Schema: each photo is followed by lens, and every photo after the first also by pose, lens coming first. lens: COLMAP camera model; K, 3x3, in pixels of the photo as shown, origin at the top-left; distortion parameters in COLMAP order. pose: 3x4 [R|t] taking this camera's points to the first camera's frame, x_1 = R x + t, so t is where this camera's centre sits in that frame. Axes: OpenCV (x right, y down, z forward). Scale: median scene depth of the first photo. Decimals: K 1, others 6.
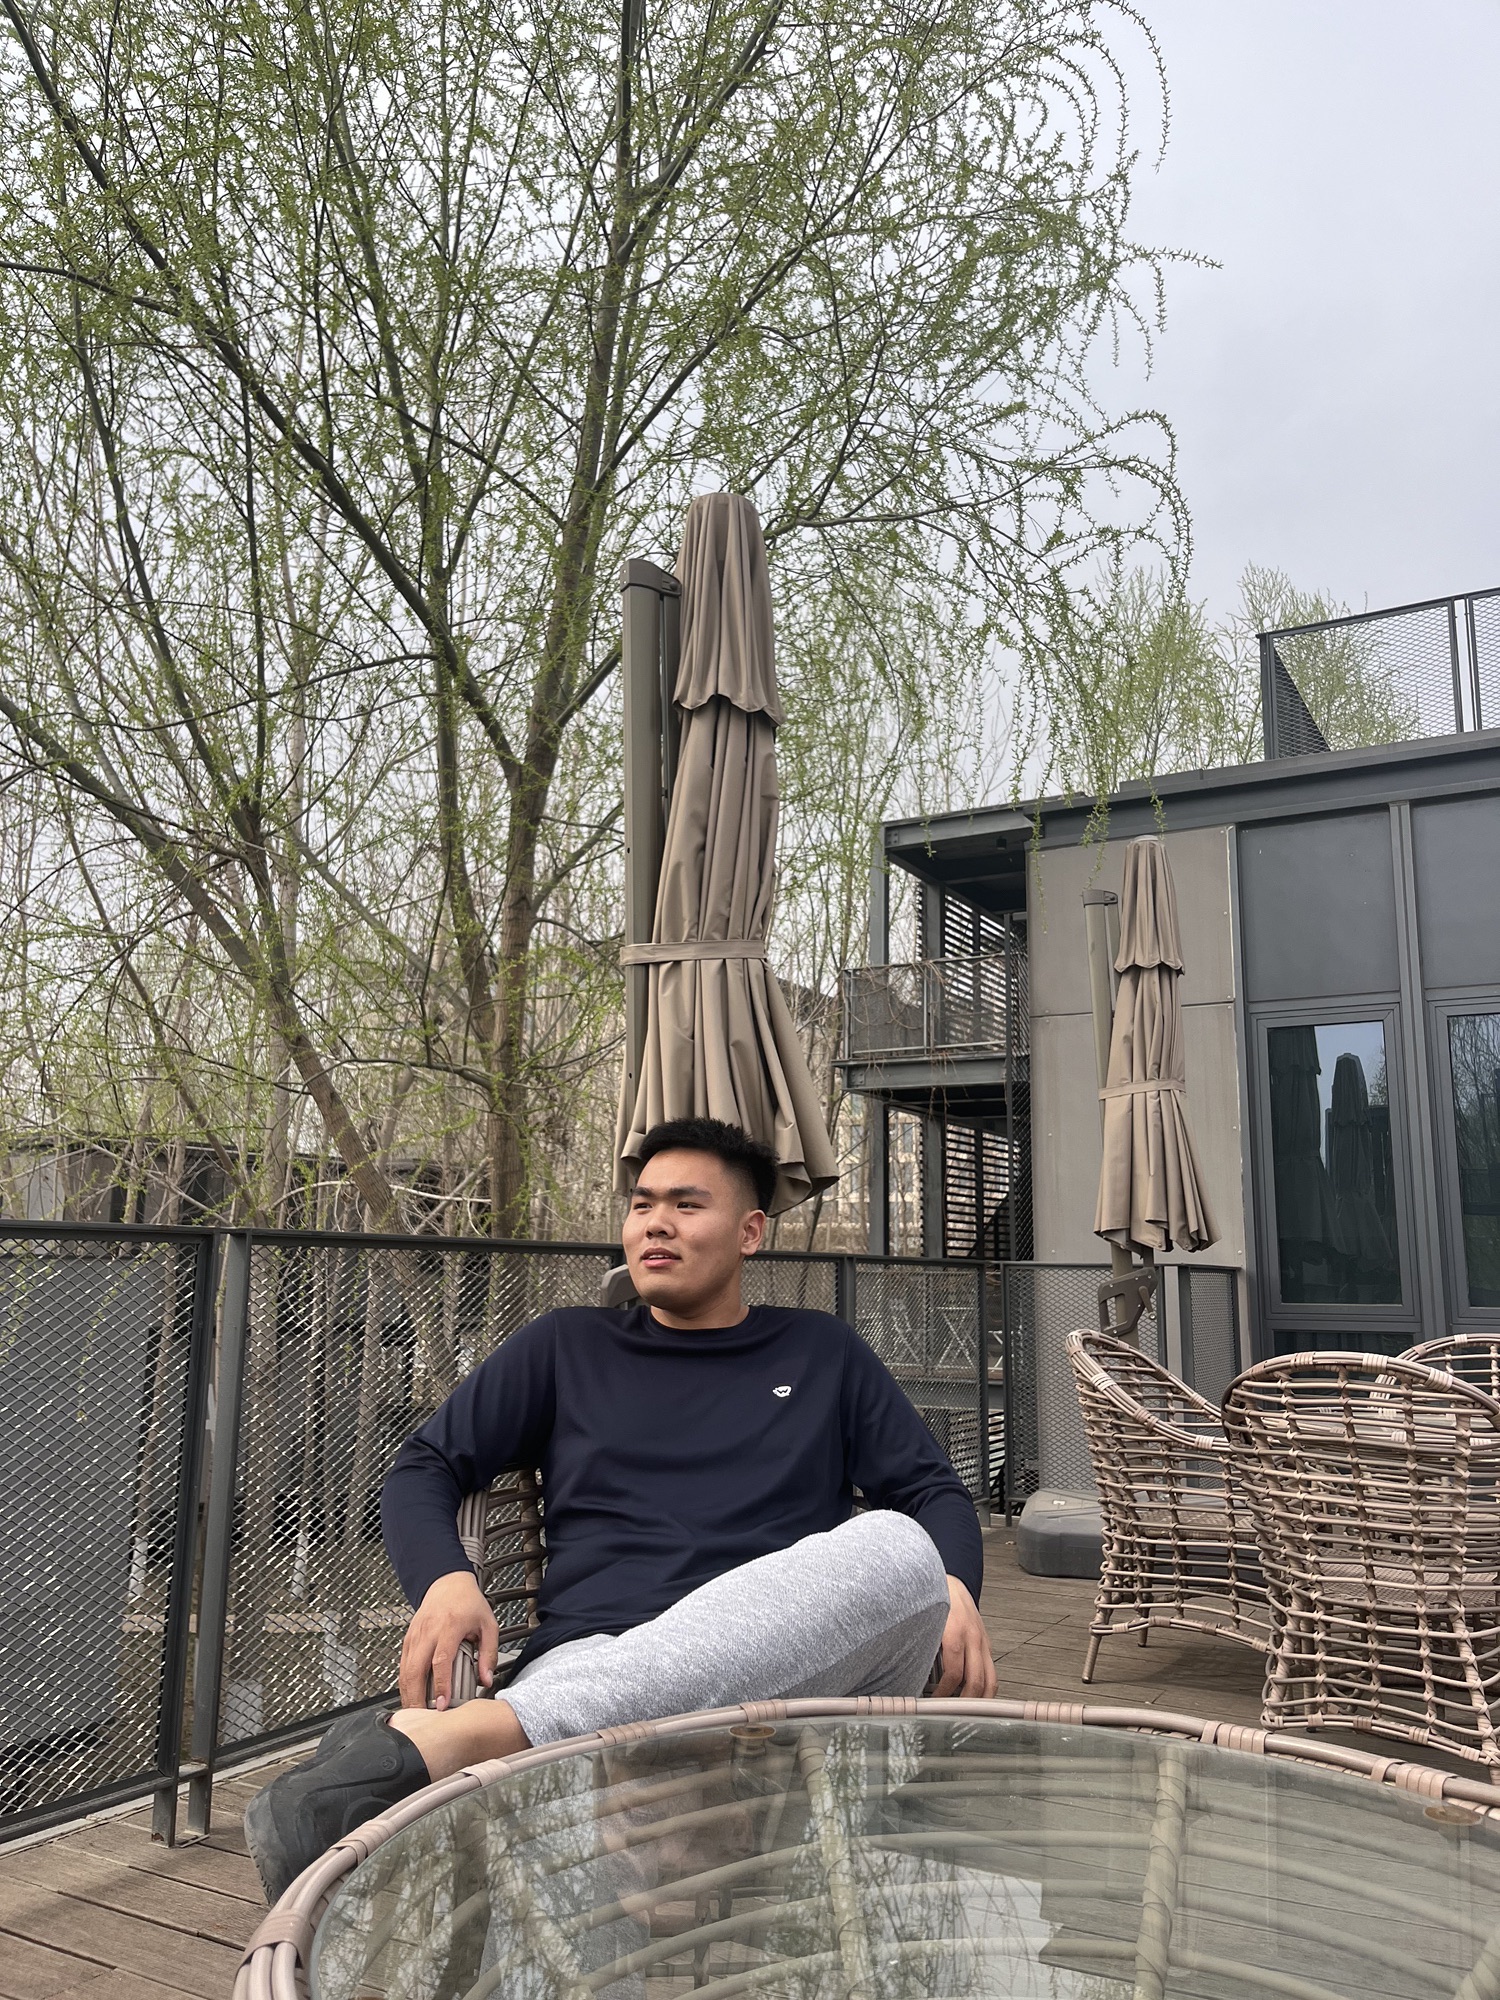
lens RADIAL K [[1506.3, 0, 750.5], [0, 1506.3, 999.5], [0, 0, 1]] dist [0.013519, -0.027422]
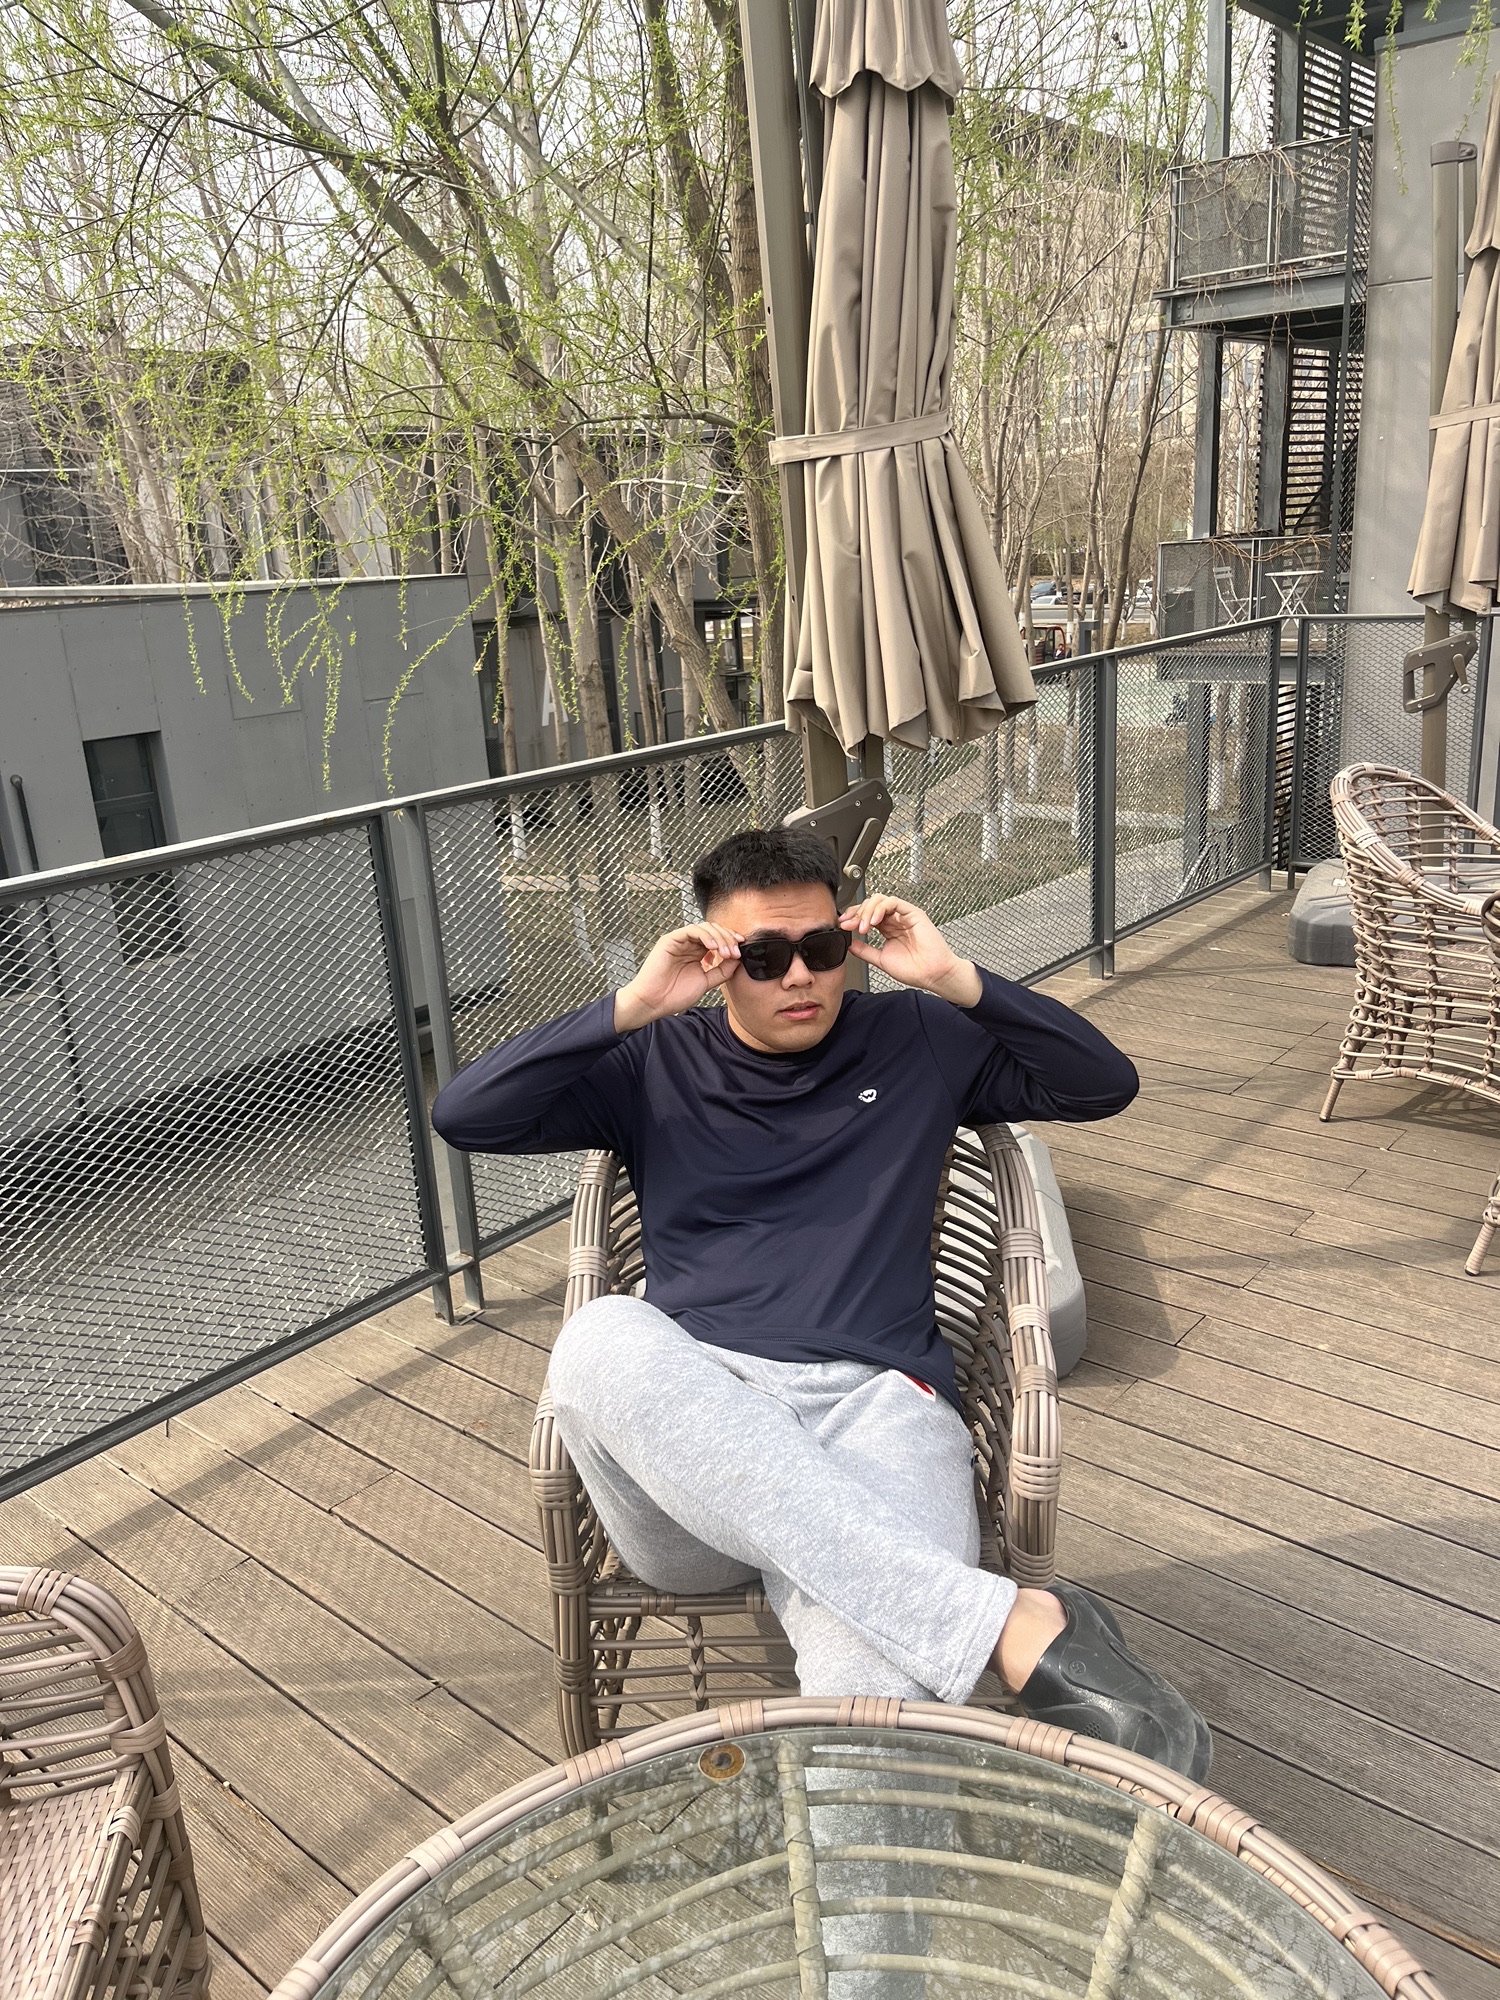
lens RADIAL K [[1506.3, 0, 755.4], [0, 1506.3, 1007.7], [0, 0, 1]] dist [0.013519, -0.027422]
pose [[0.977474, -0.008306, -0.210891, 0.079516], [0.106000, 0.883379, 0.456515, -0.138111], [0.182505, -0.468586, 0.864361, 0.120370]]
